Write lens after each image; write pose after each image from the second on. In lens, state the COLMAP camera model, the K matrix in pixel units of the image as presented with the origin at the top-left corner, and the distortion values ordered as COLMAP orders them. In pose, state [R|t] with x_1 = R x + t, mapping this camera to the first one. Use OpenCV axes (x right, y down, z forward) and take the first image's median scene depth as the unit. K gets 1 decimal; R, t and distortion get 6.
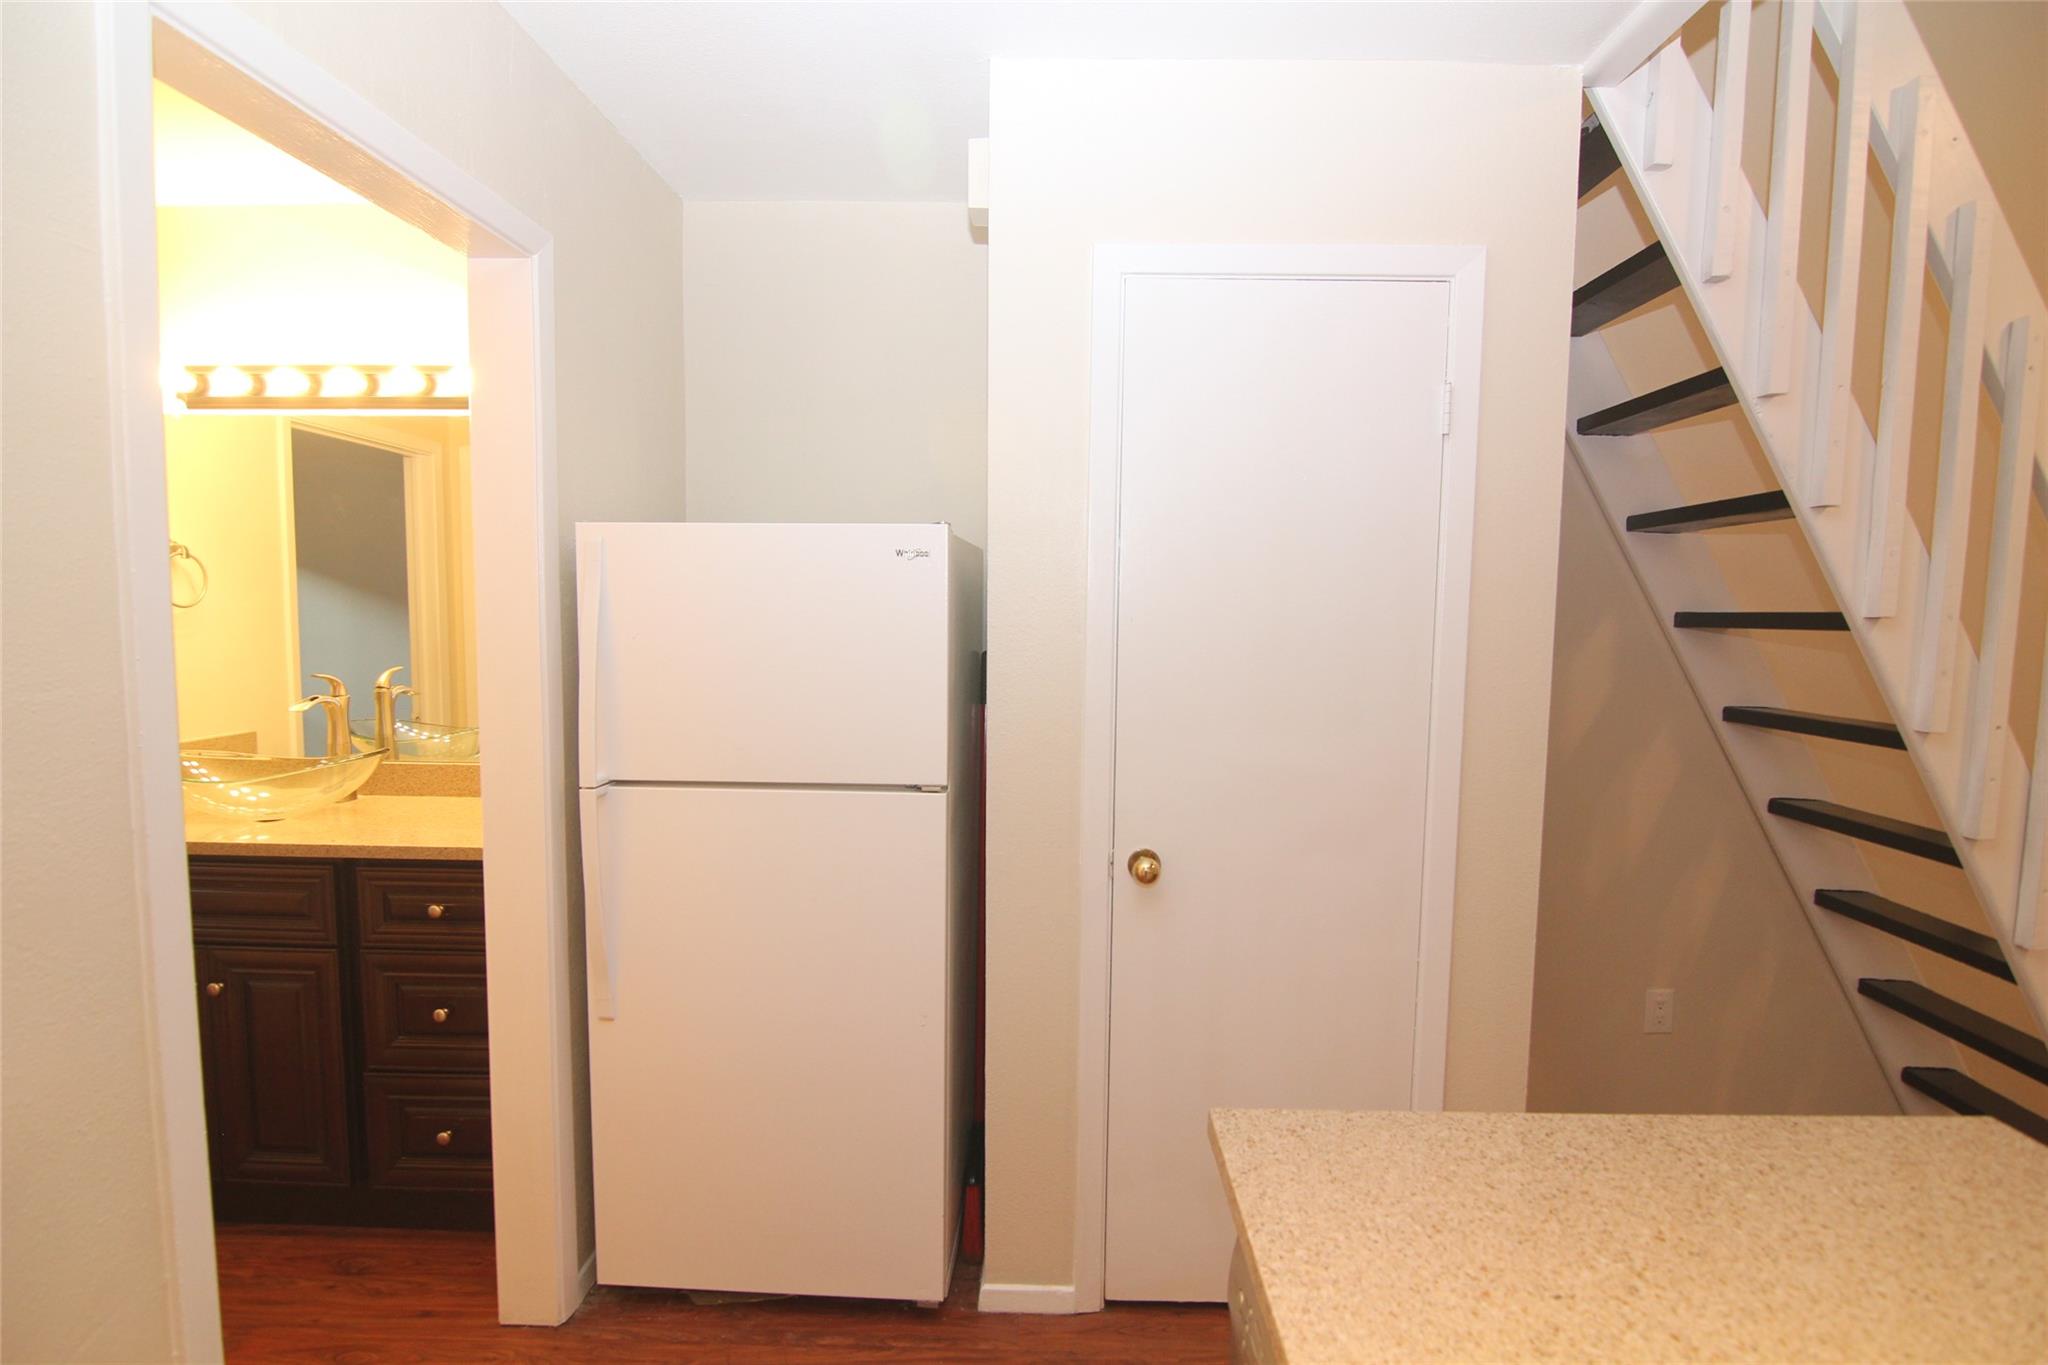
lens RADIAL K [[1037.6, 0, 1035.3], [0, 1037.6, 695.7], [0, 0, 1]] dist [-0.003456, -0.012478]
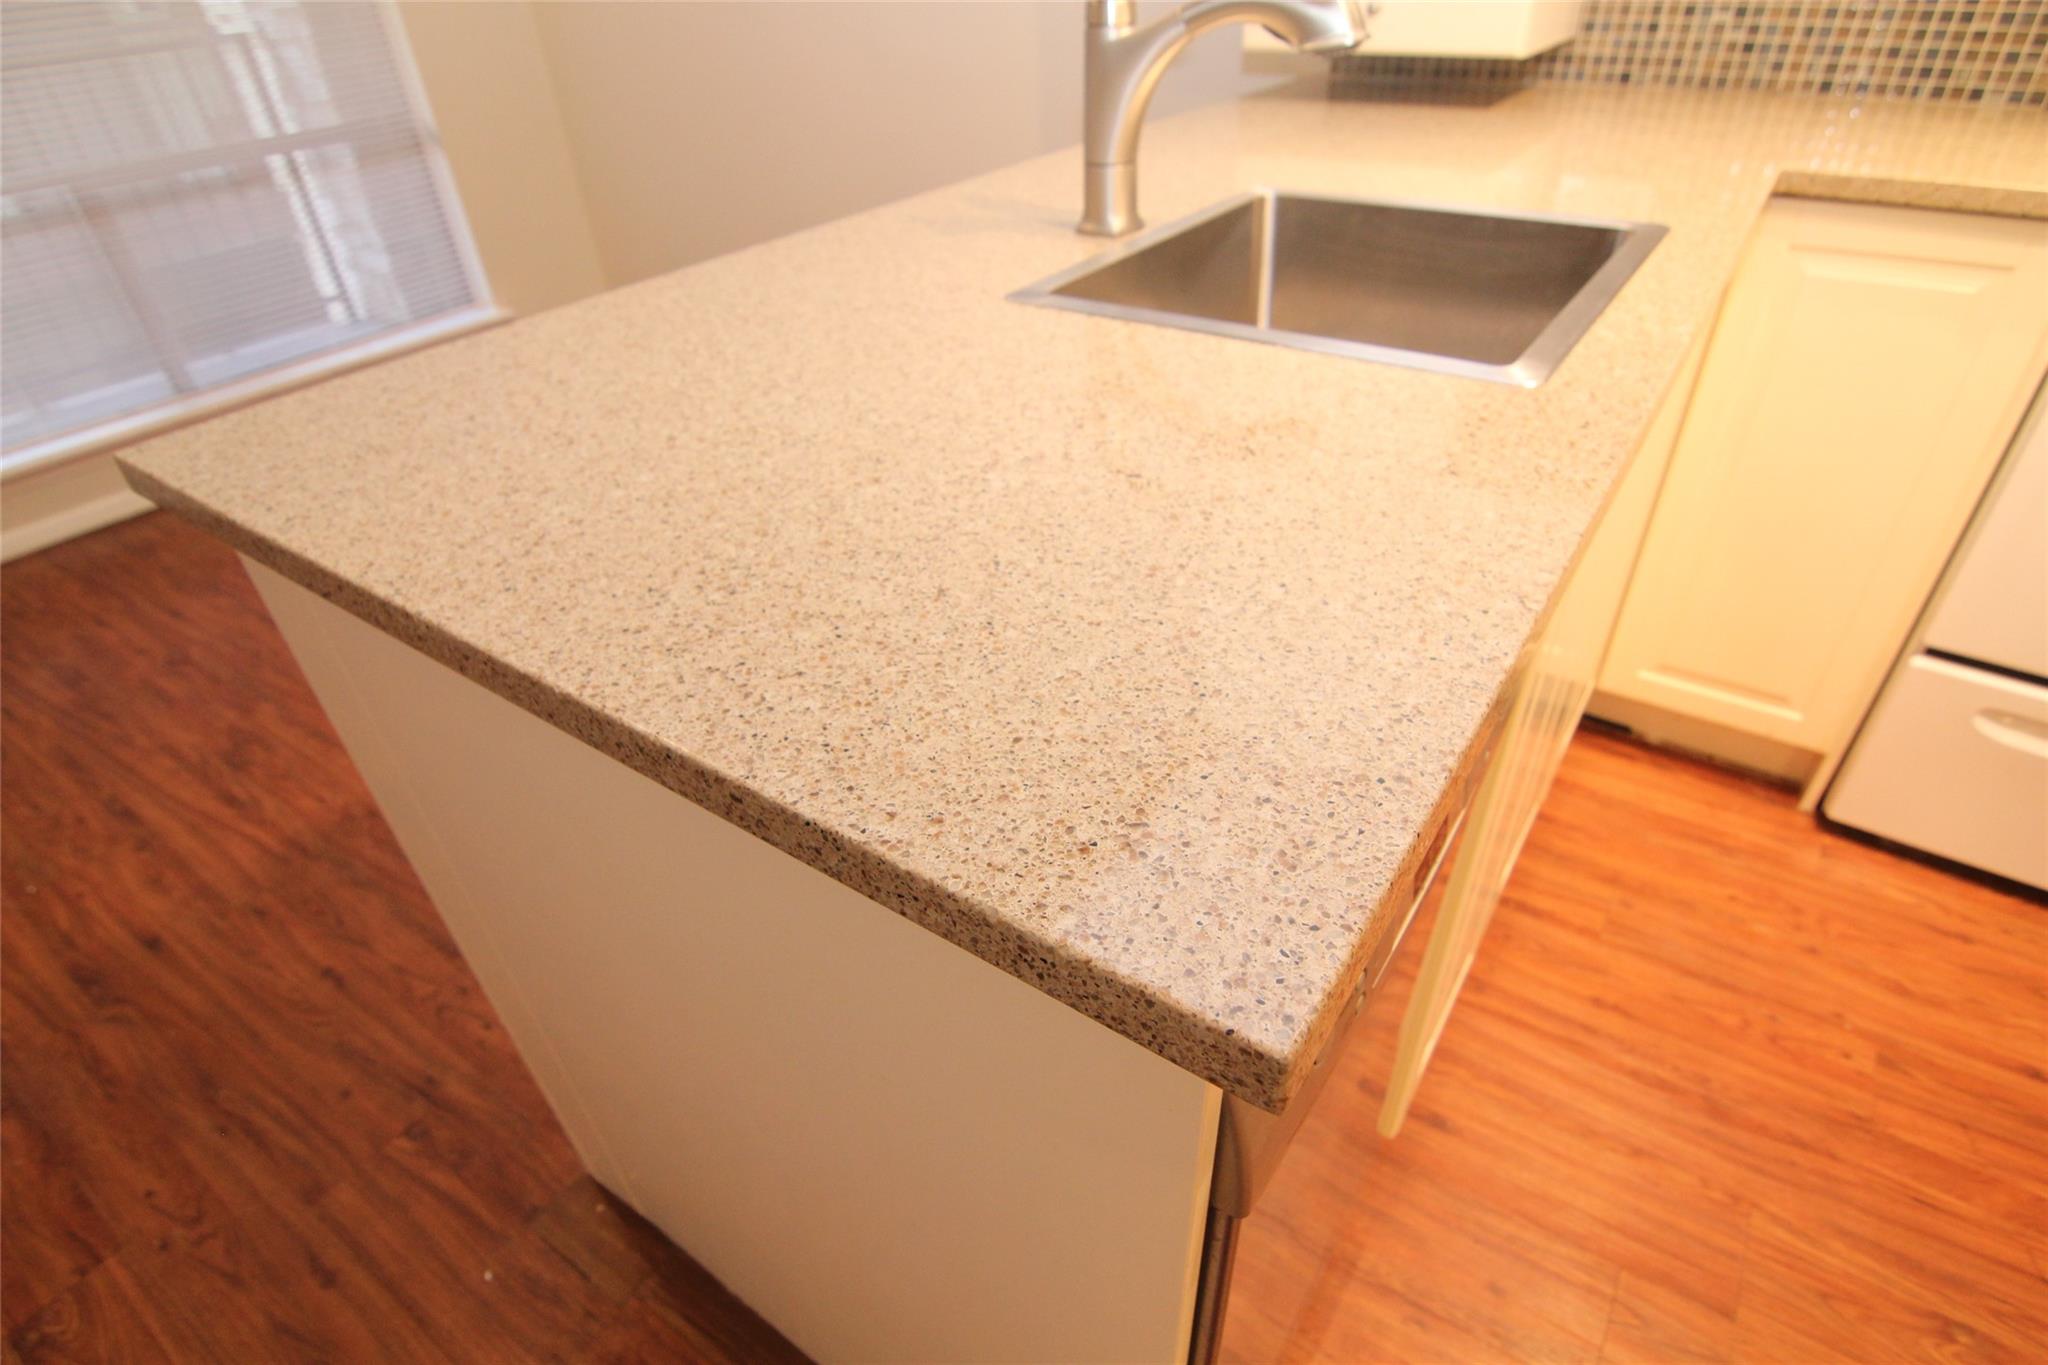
lens RADIAL K [[1036.1, 0, 1034.5], [0, 1036.1, 698.0], [0, 0, 1]] dist [-0.011983, -0.007143]
pose [[-0.828902, -0.317752, 0.460386, 0.074232], [0.079151, 0.748107, 0.658841, 0.088921], [-0.553766, 0.582555, -0.594957, 0.644288]]
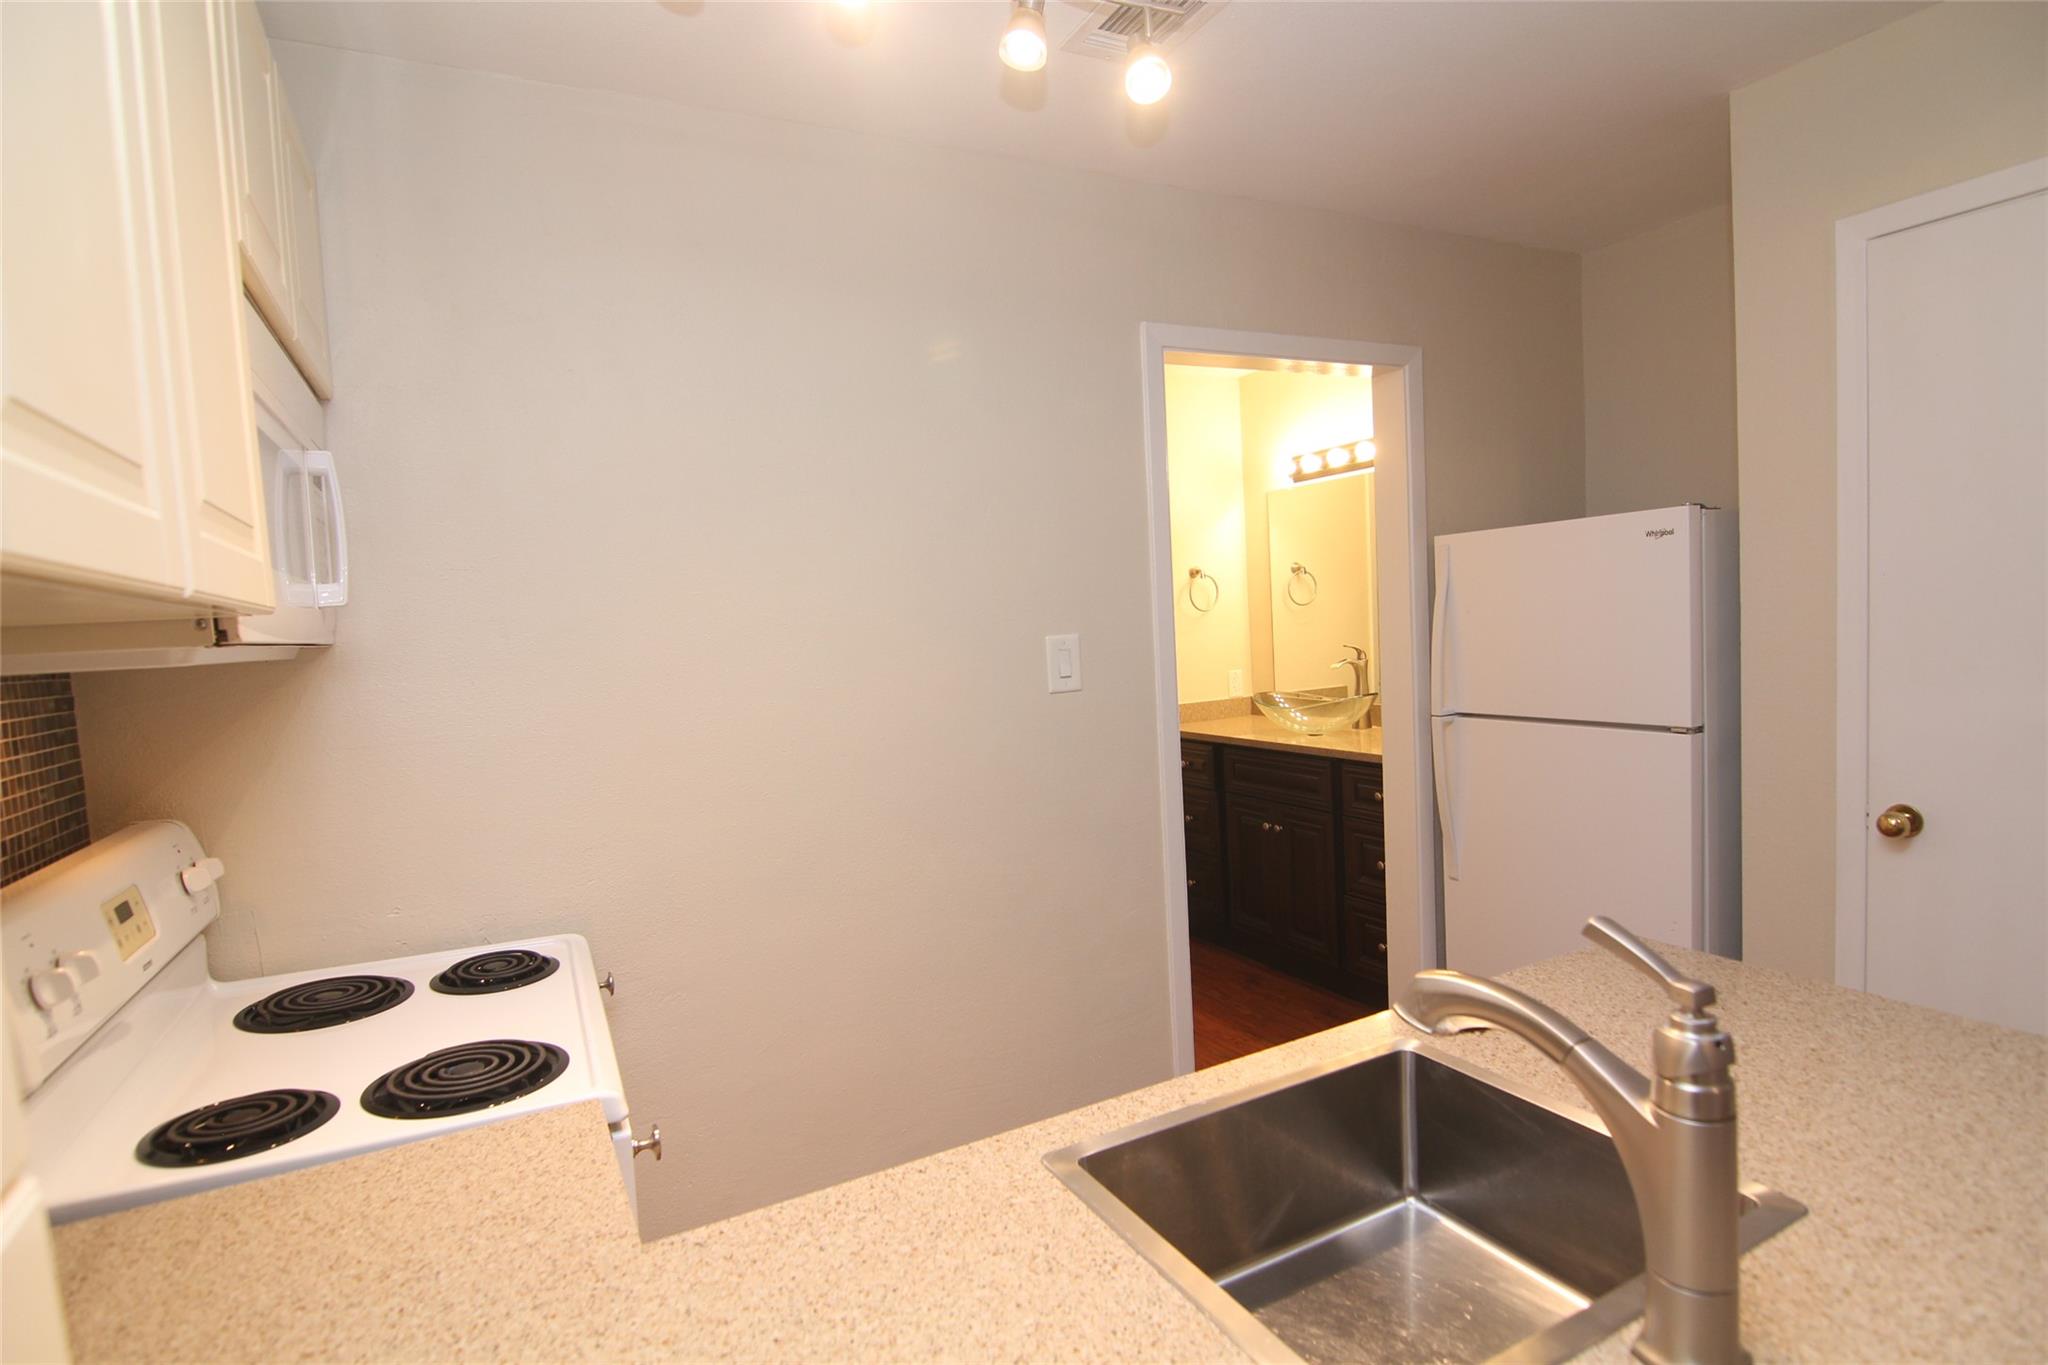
lens RADIAL K [[1036.1, 0, 1034.5], [0, 1036.1, 698.0], [0, 0, 1]] dist [-0.011983, -0.007143]
pose [[0.484826, 0.030007, -0.874096, 0.556829], [-0.013731, 0.999549, 0.026697, 0.031377], [0.874503, -0.000941, 0.485020, -0.207236]]
